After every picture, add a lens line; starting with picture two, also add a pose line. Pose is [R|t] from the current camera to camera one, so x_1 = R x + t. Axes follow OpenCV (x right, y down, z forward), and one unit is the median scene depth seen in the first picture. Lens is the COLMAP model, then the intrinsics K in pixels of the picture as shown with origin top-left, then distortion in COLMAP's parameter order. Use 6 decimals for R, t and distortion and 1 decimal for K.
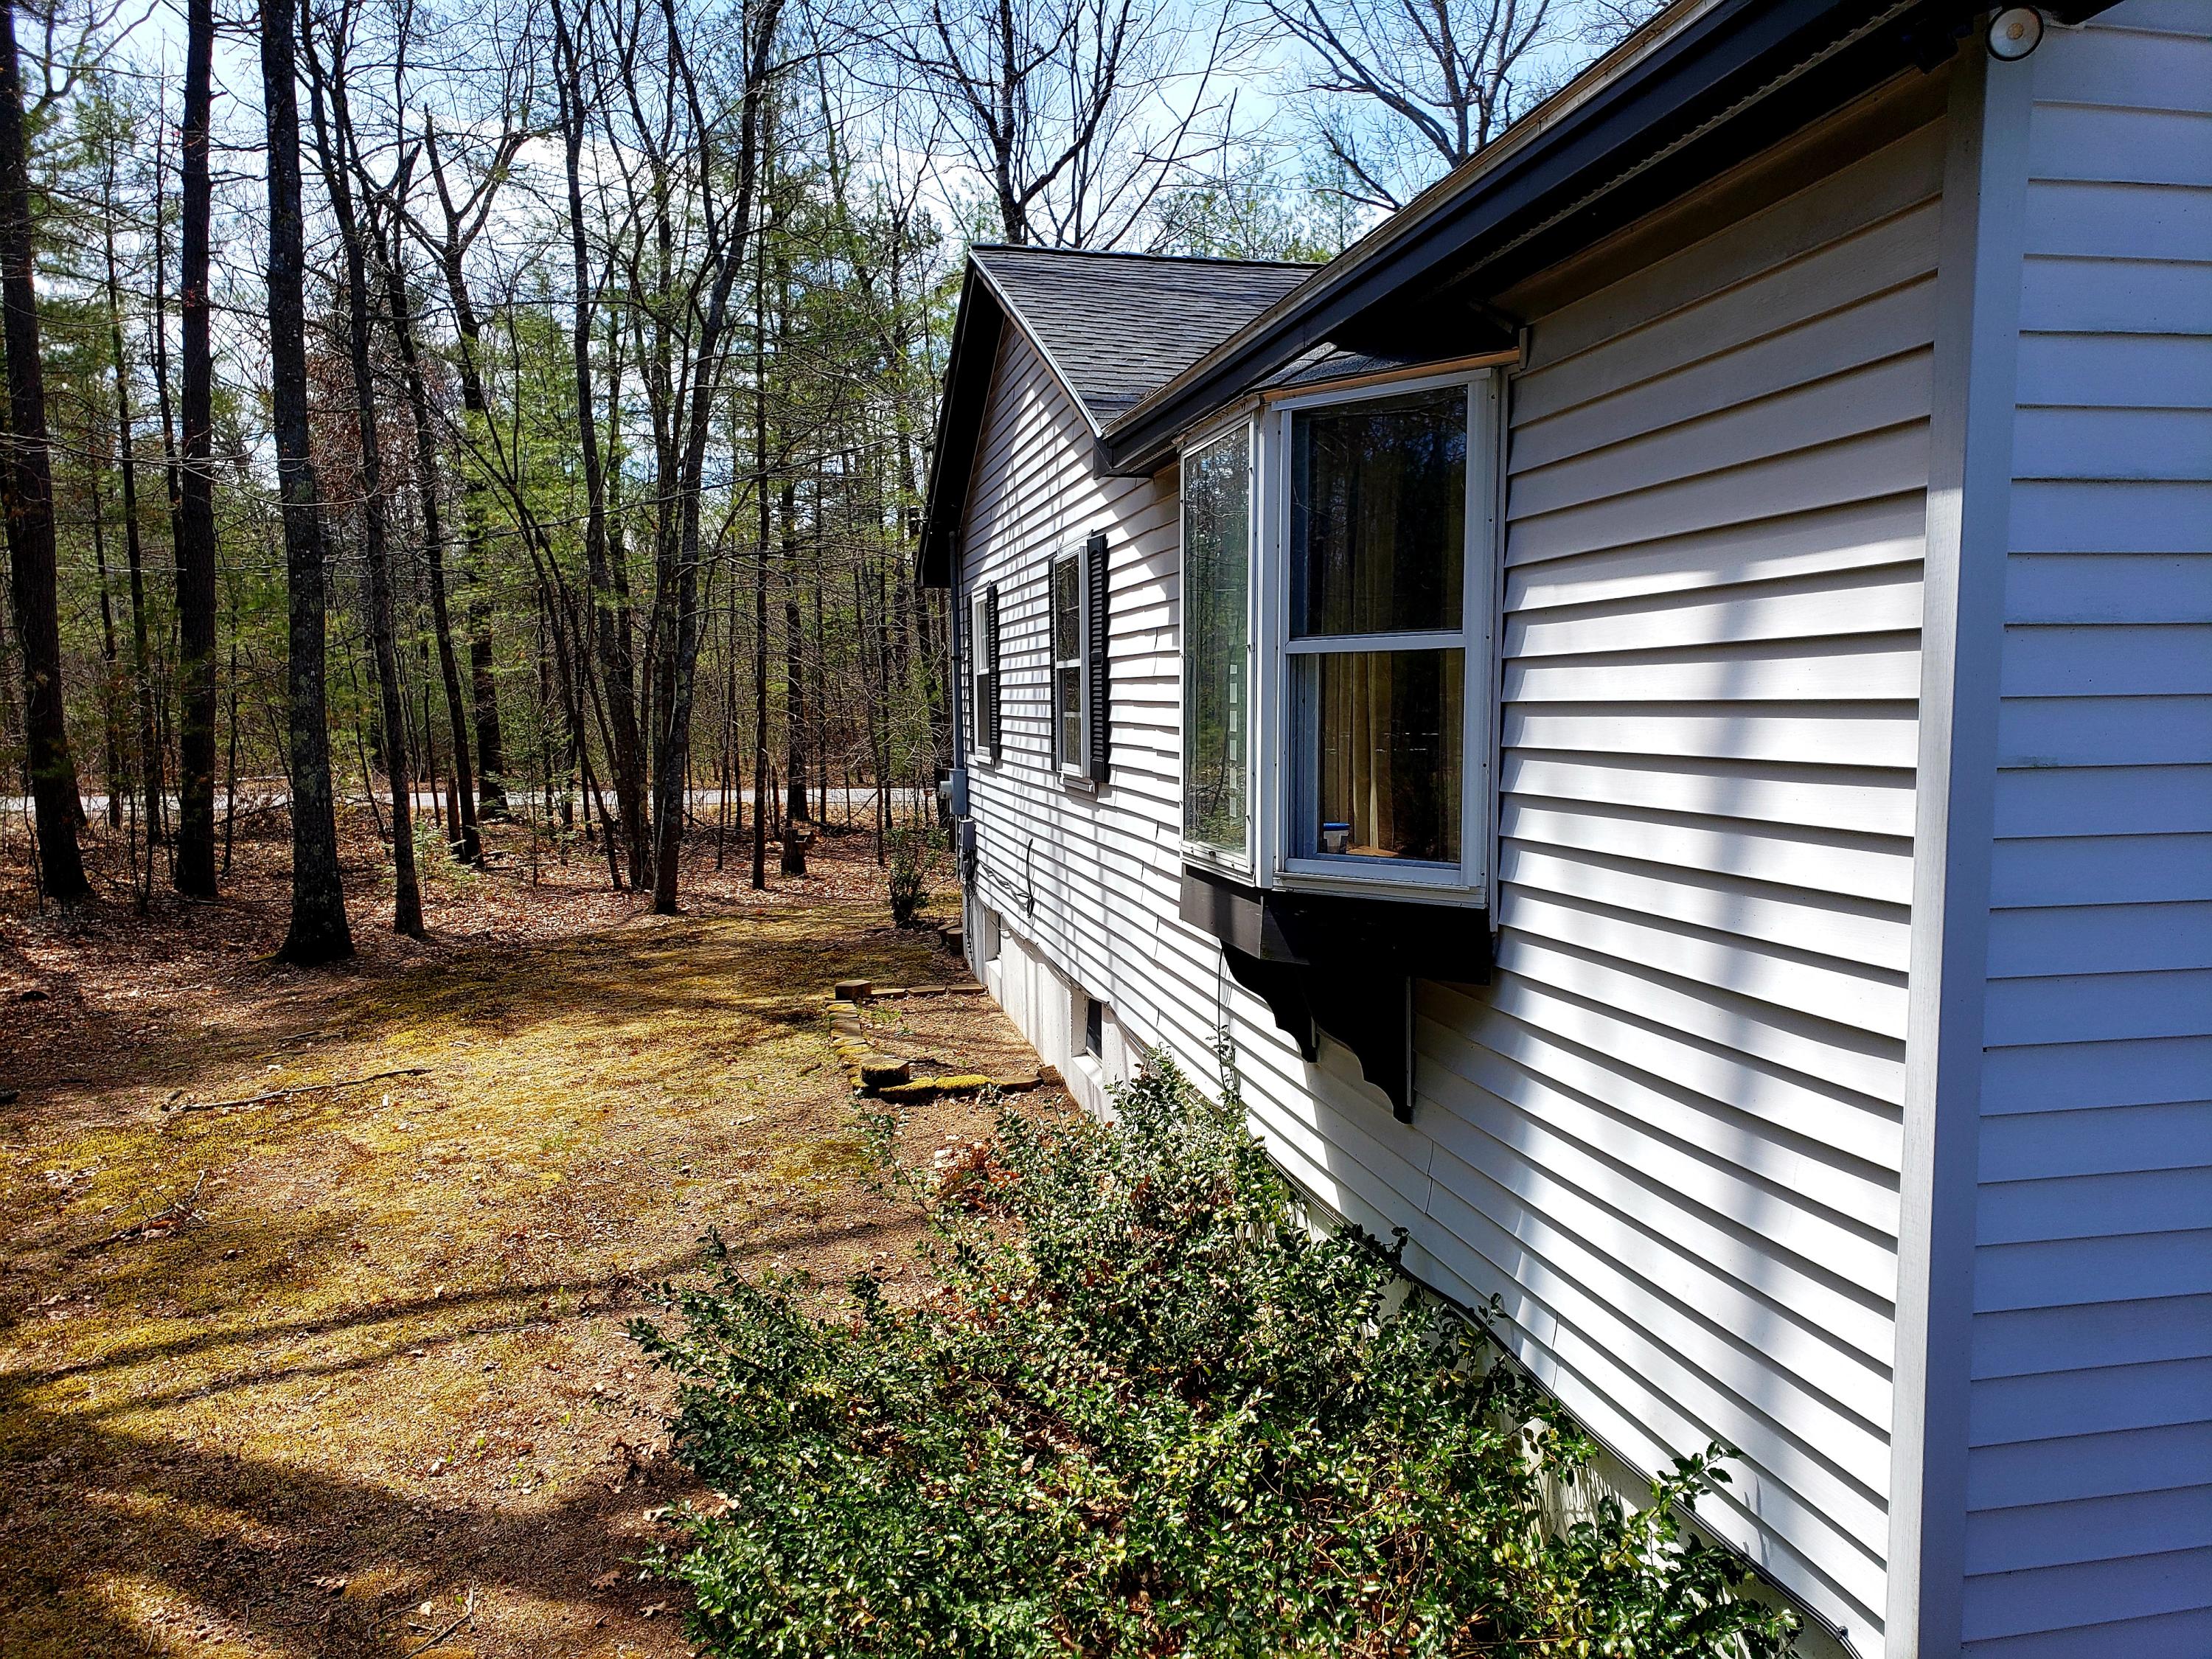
lens RADIAL K [[1729.2, 0, 1122.3], [0, 1729.2, 869.0], [0, 0, 1]] dist [0.057258, -0.027878]
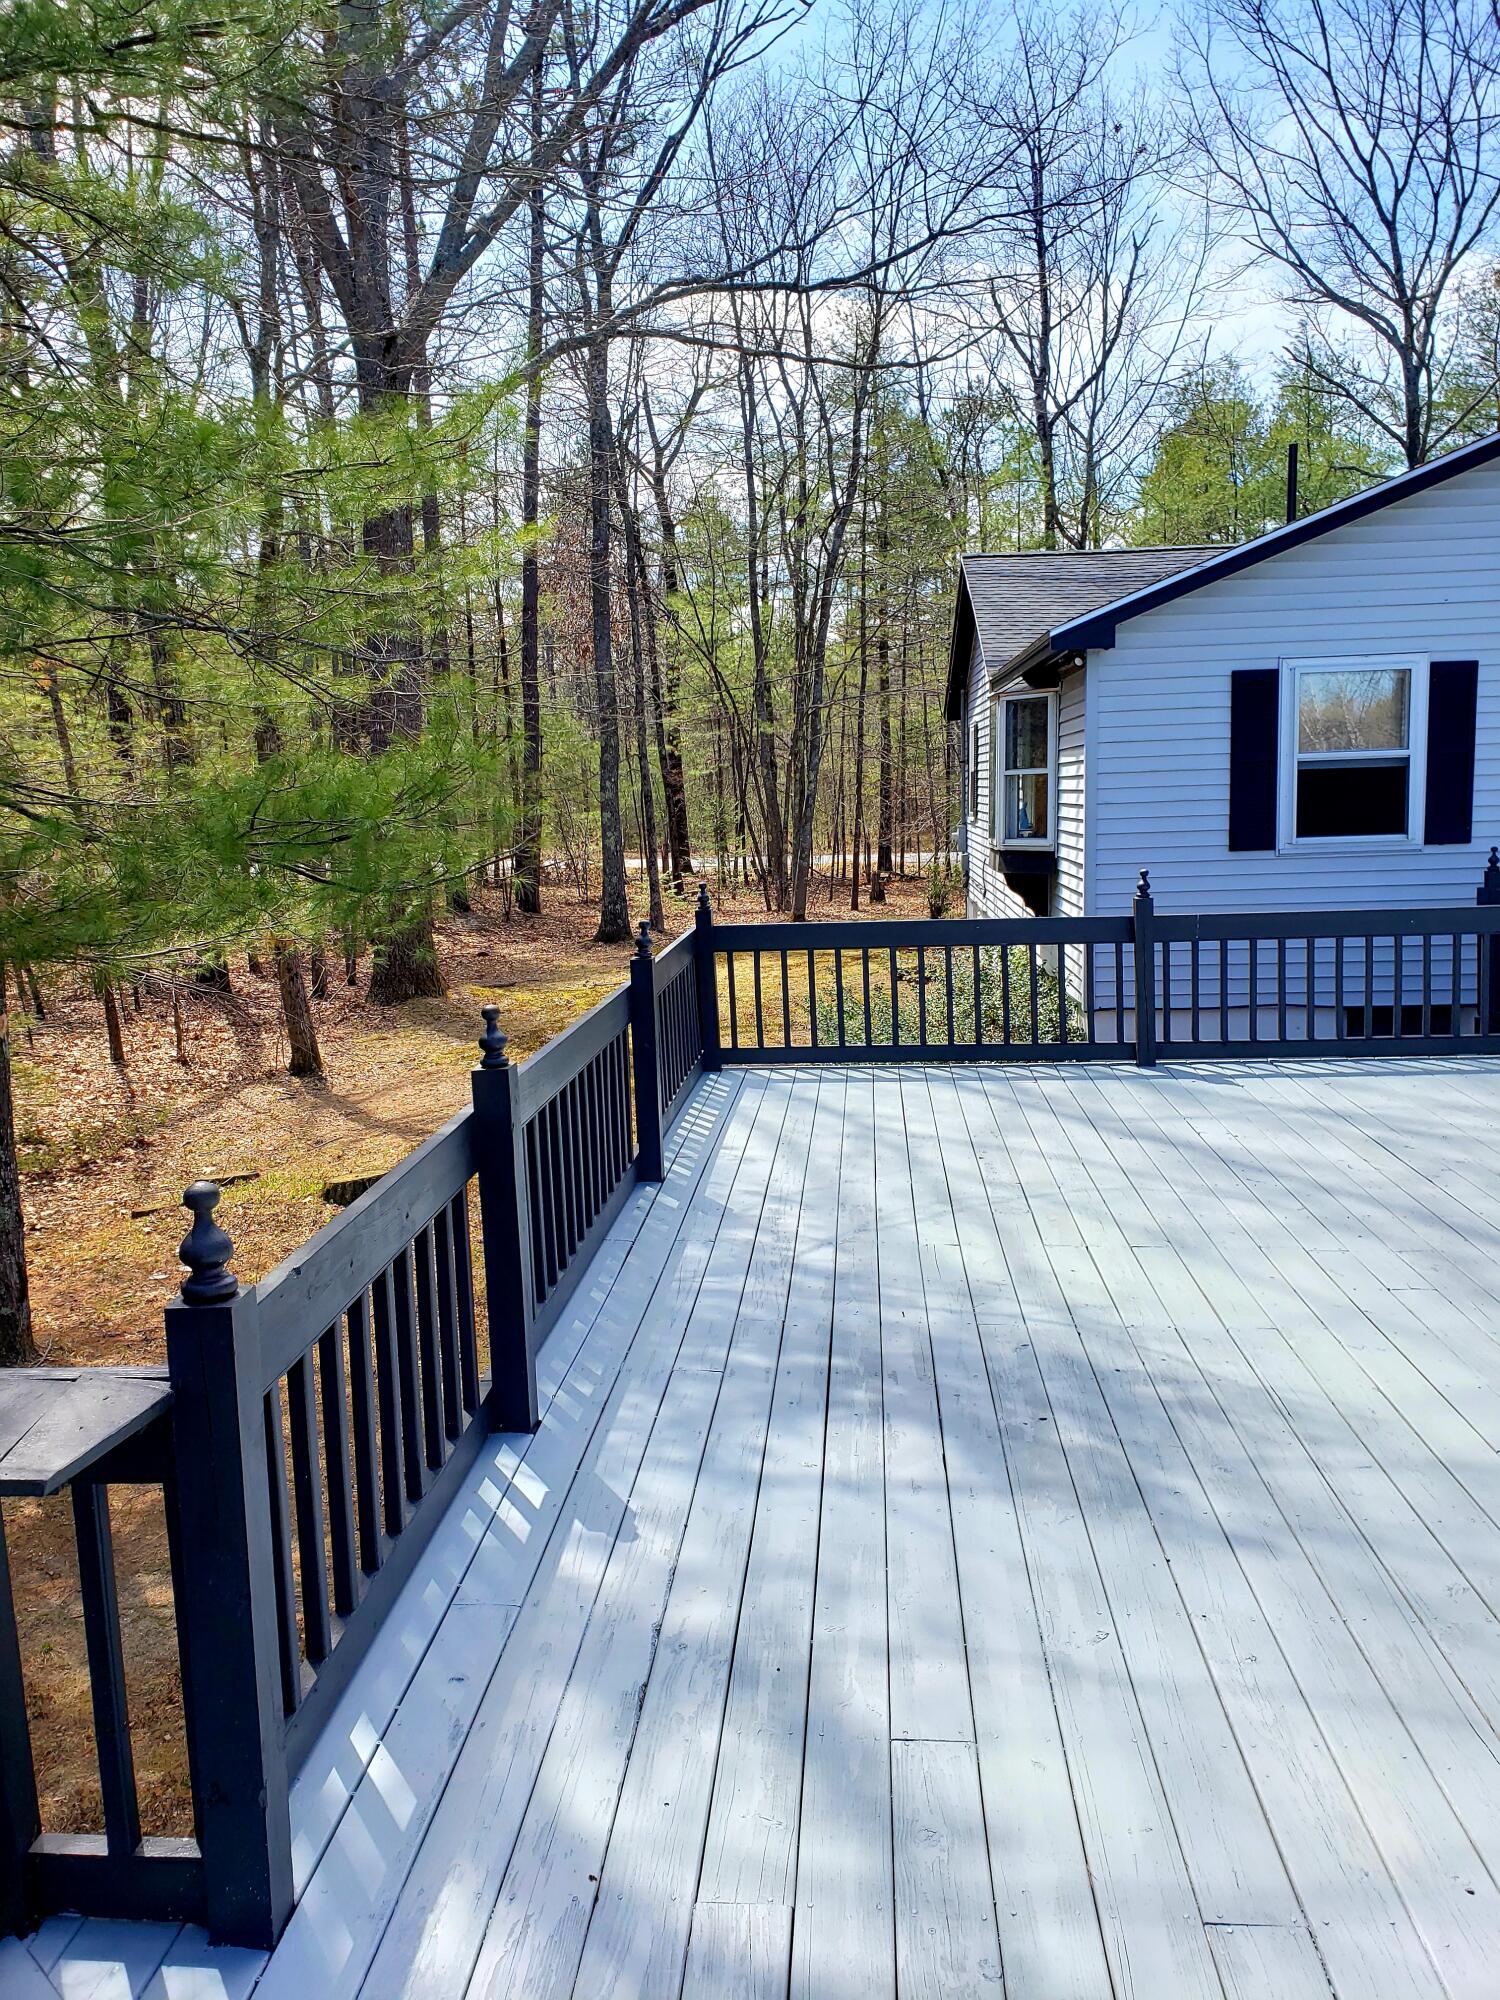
lens RADIAL K [[1563.5, 0, 752.1], [0, 1563.5, 1039.6], [0, 0, 1]] dist [0.057258, -0.027878]
pose [[0.961546, 0.026655, -0.273349, 0.070651], [-0.008624, 0.997719, 0.066955, 0.027433], [0.274510, -0.062023, 0.959582, -0.307125]]
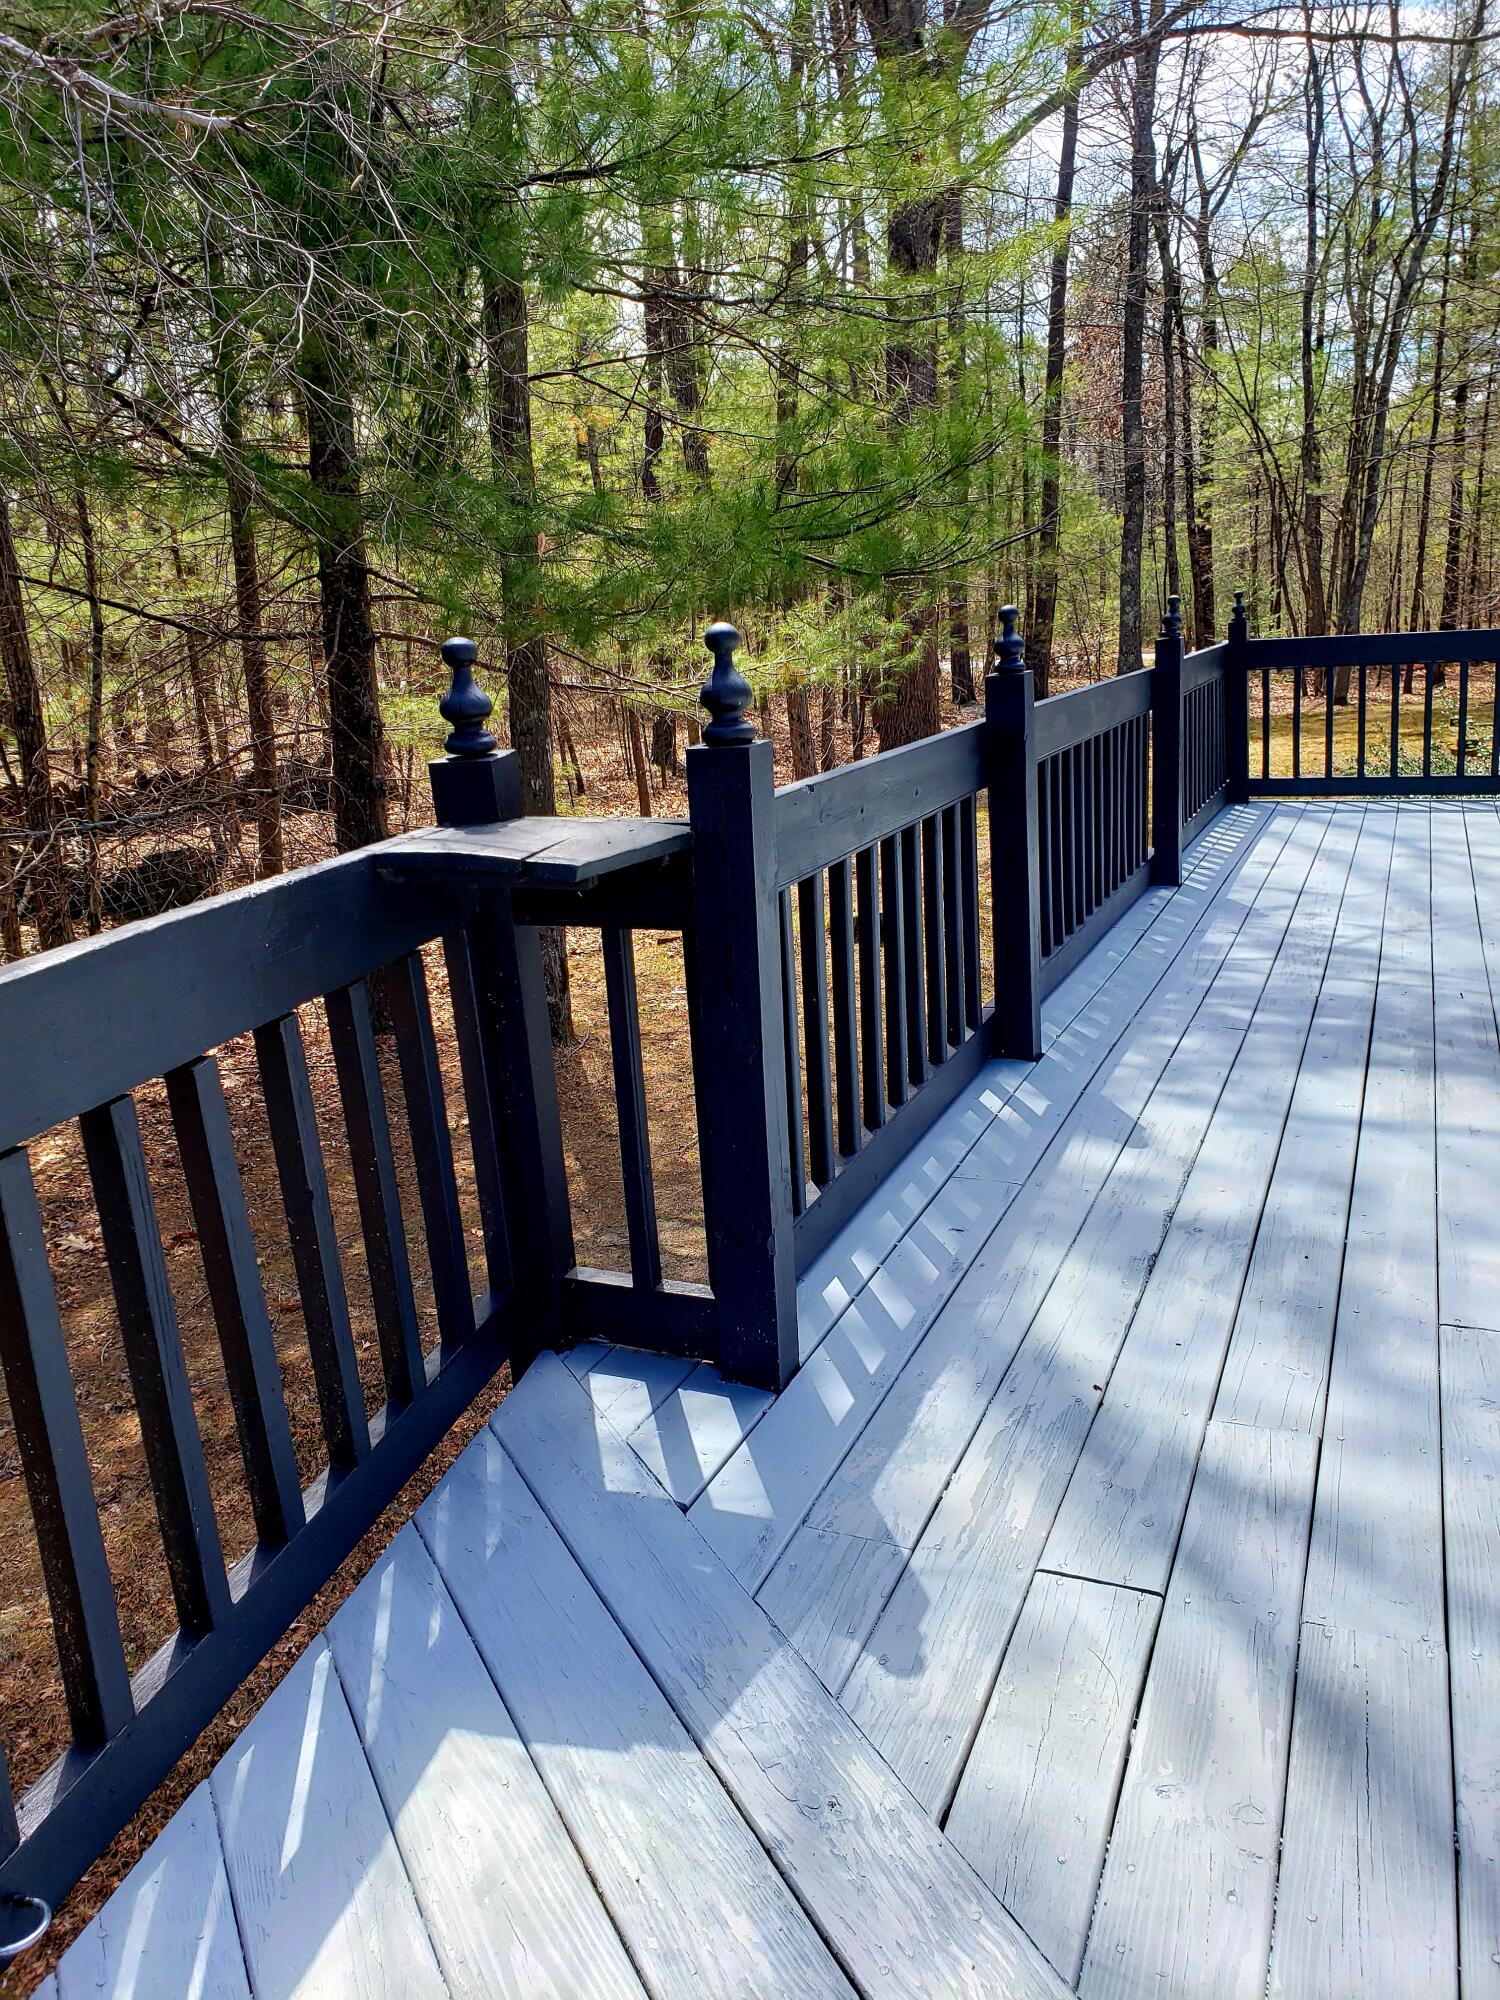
lens RADIAL K [[1563.5, 0, 727.8], [0, 1563.5, 1012.7], [0, 0, 1]] dist [0.057258, -0.027878]
pose [[0.819668, 0.098153, -0.564367, 0.068434], [-0.005498, 0.986514, 0.163586, 0.046981], [0.572812, -0.130983, 0.809154, -0.304204]]
